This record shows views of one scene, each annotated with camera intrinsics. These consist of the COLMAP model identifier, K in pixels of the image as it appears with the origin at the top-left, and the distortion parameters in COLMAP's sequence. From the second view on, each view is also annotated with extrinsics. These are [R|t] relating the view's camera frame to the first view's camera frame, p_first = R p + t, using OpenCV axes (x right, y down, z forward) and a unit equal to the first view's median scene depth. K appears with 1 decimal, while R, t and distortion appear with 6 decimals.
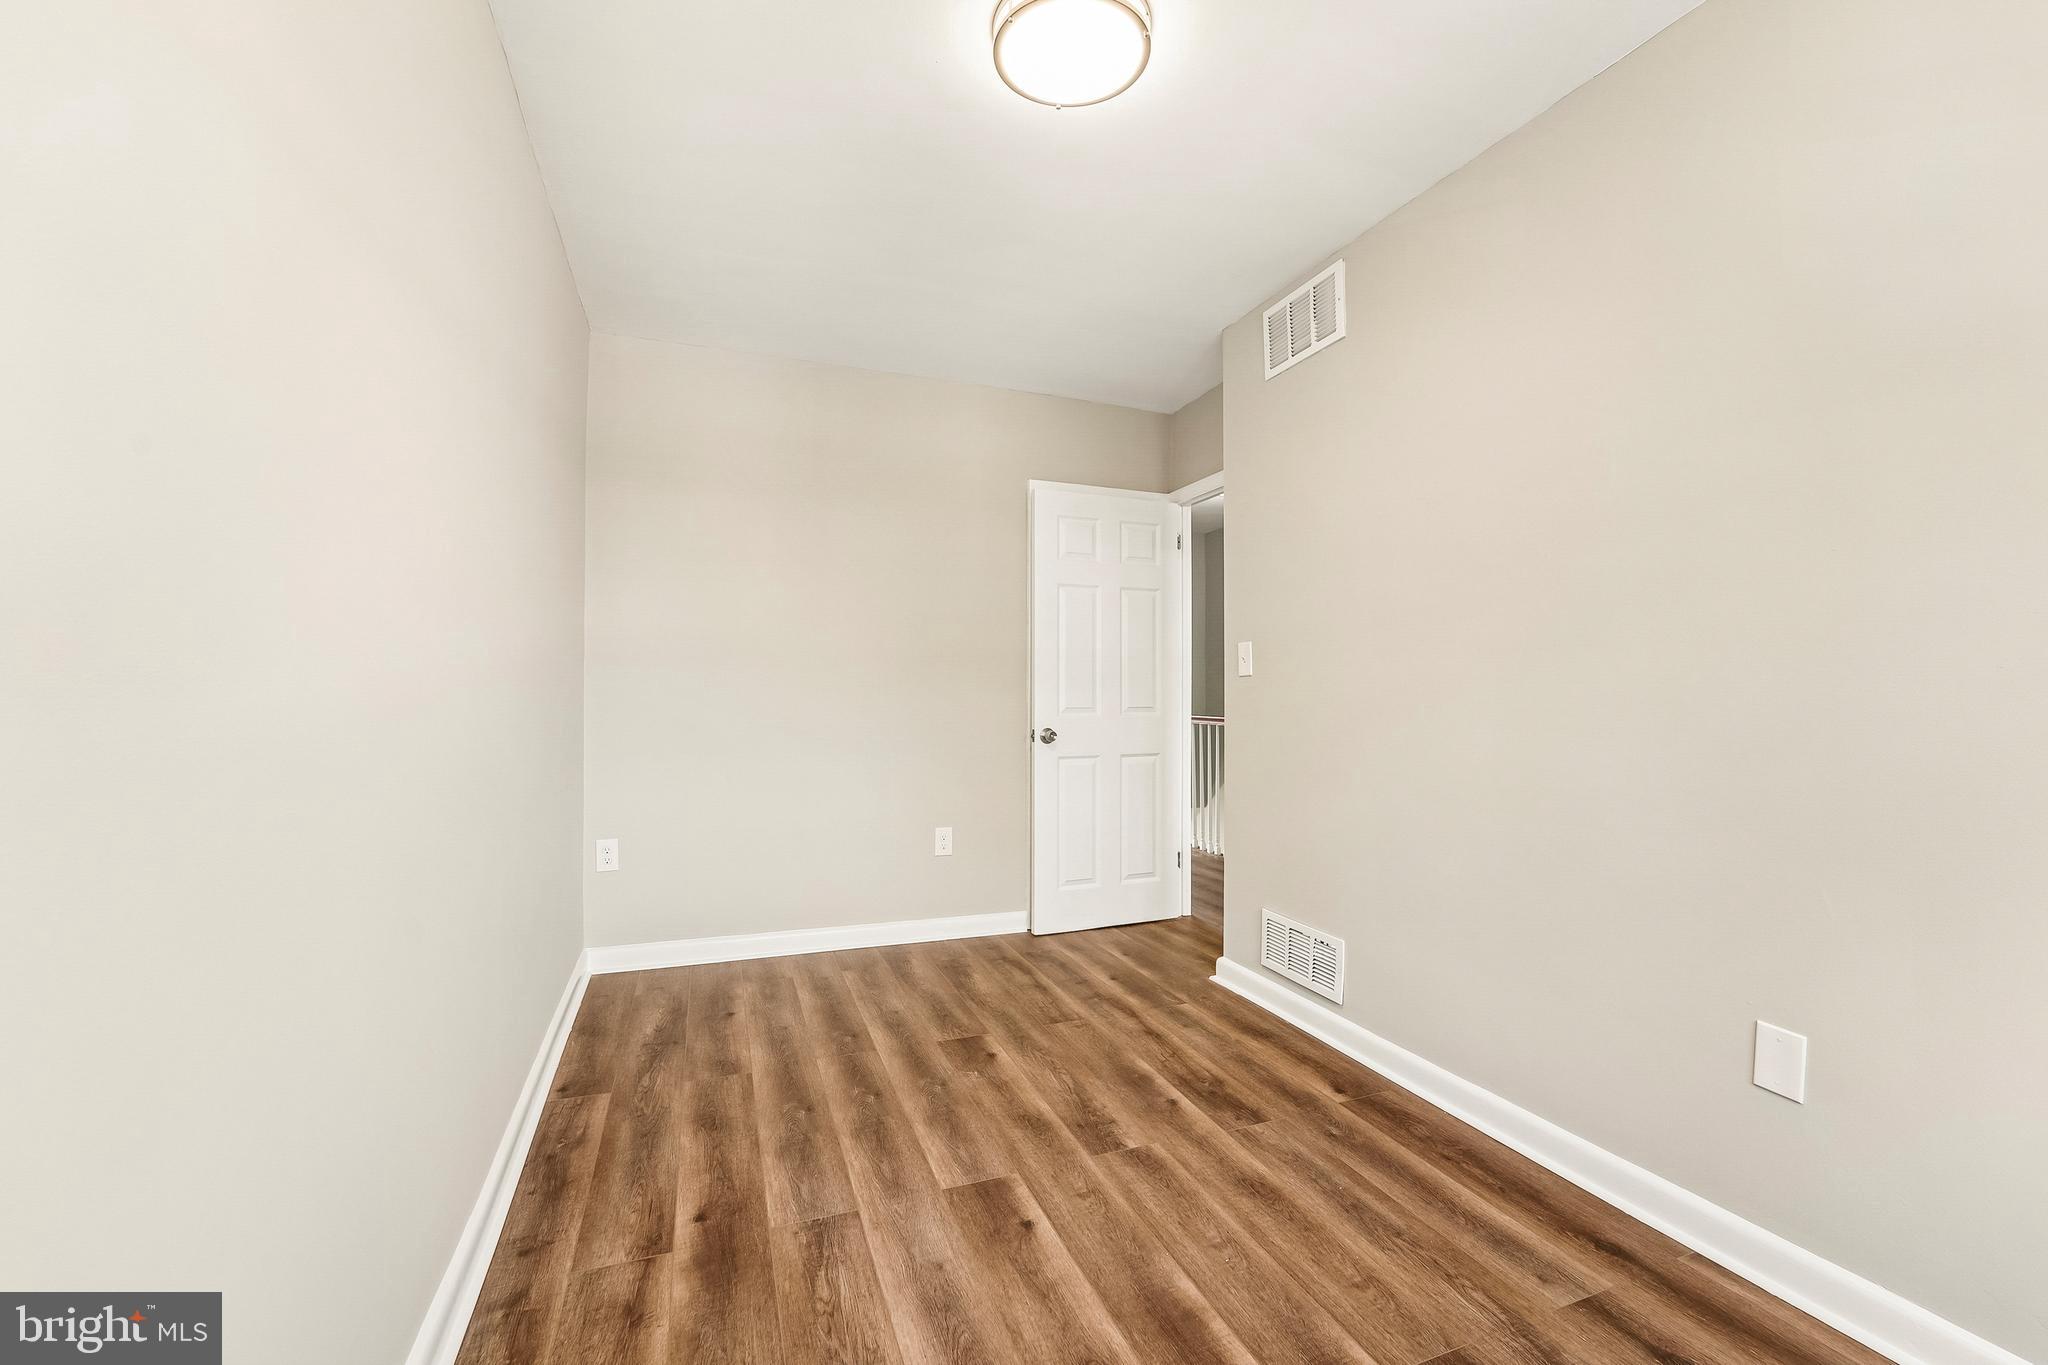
lens RADIAL K [[845.6, 0, 1033.0], [0, 845.6, 692.0], [0, 0, 1]] dist [-0.025020, -0.000550]
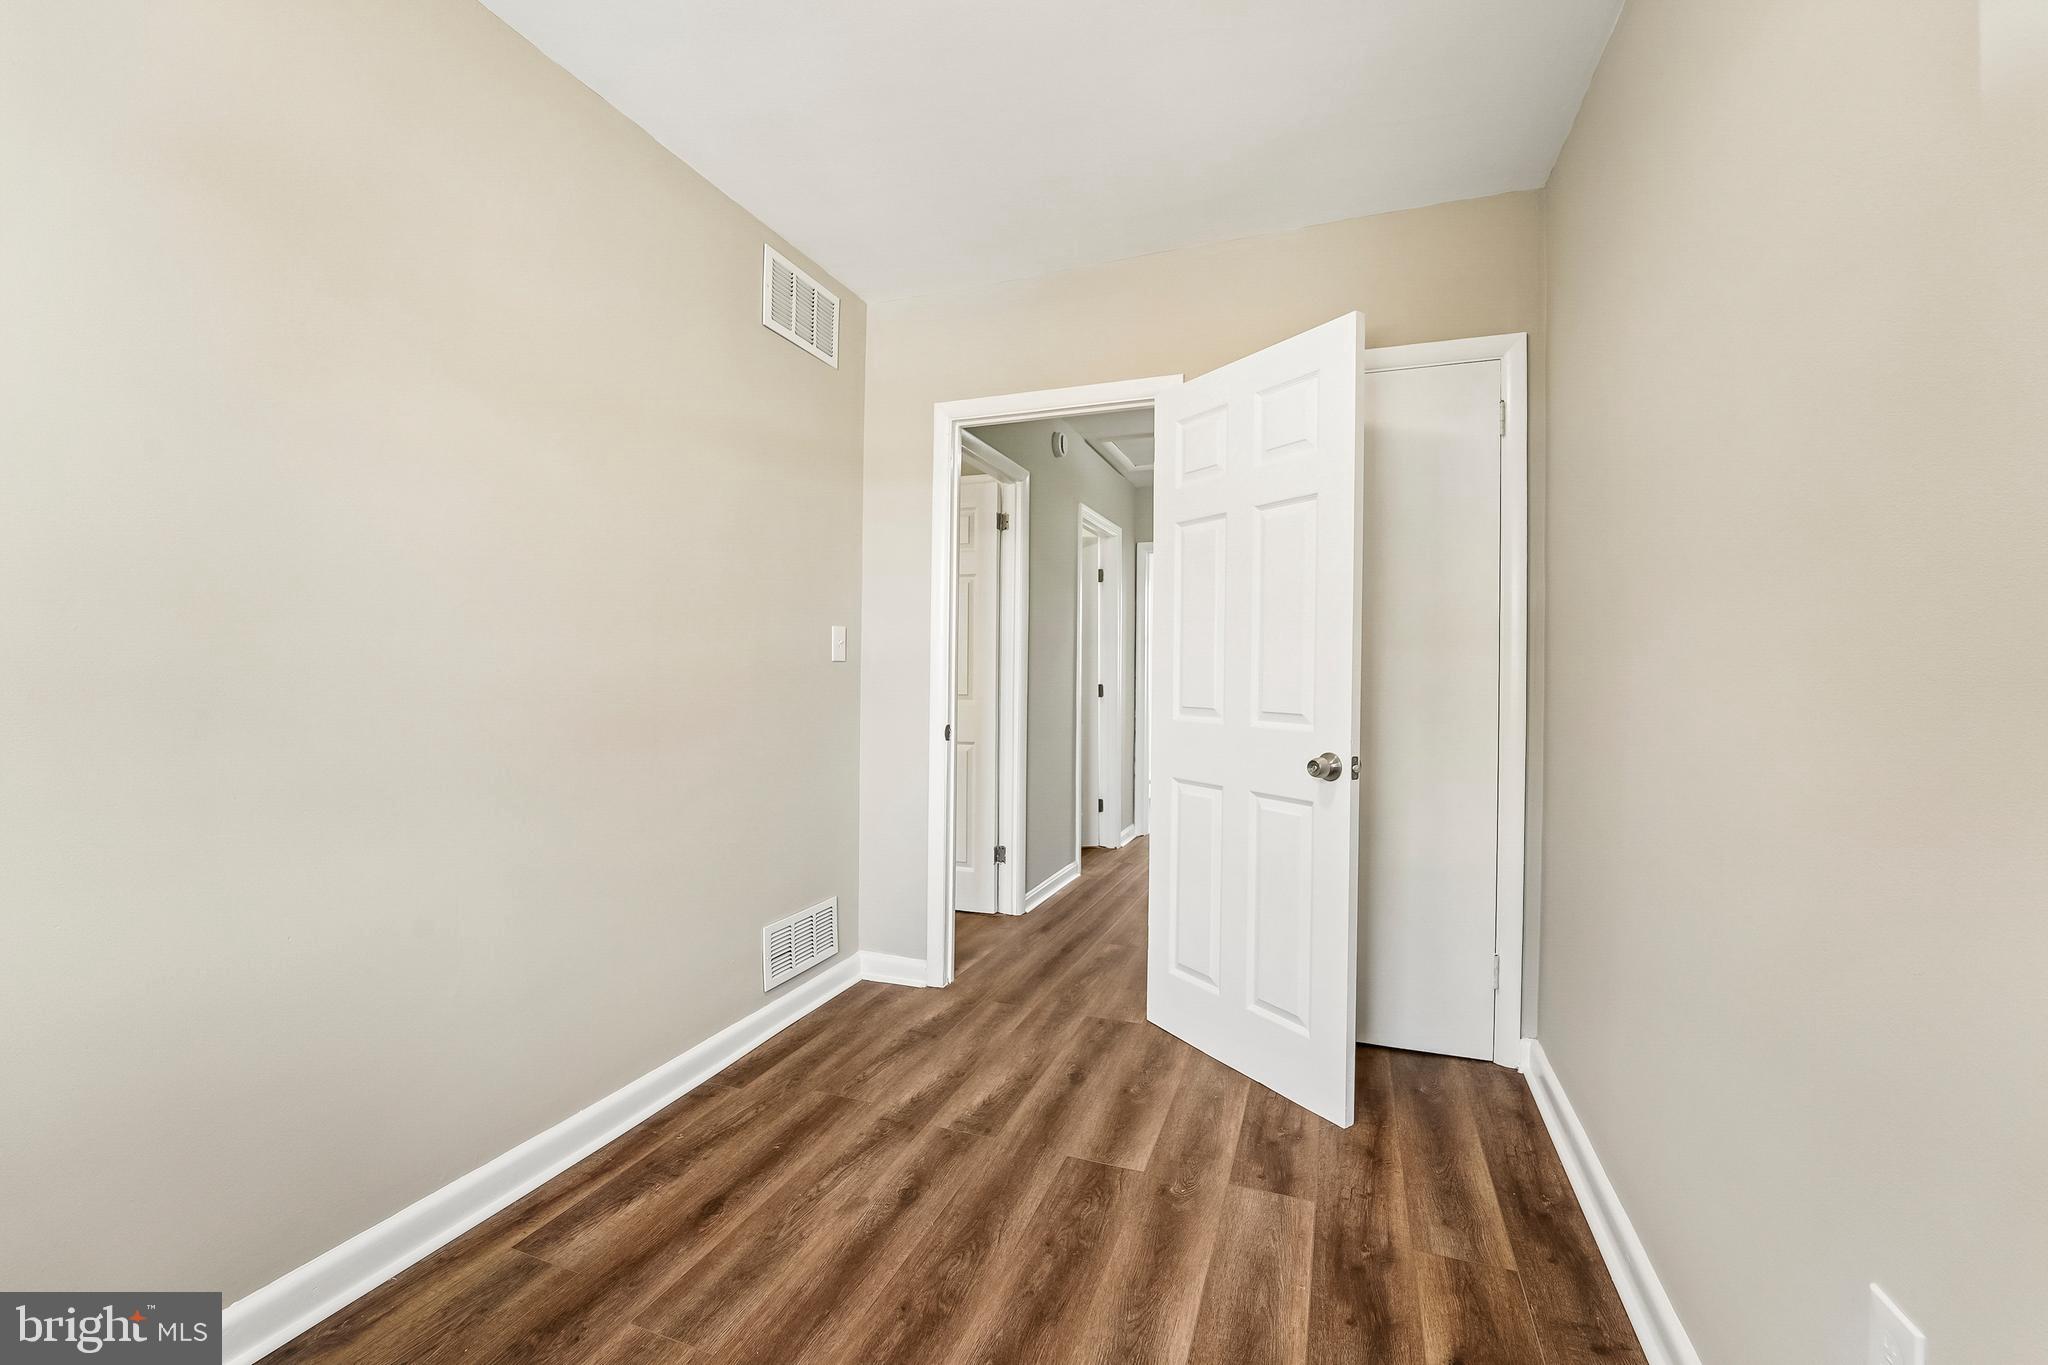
lens RADIAL K [[845.6, 0, 1033.0], [0, 845.6, 692.0], [0, 0, 1]] dist [-0.025020, -0.000550]
pose [[-0.755247, -0.000346, 0.655440, -0.495780], [0.010498, 0.999865, 0.012624, -0.029575], [-0.655356, 0.016415, -0.755141, 1.610954]]
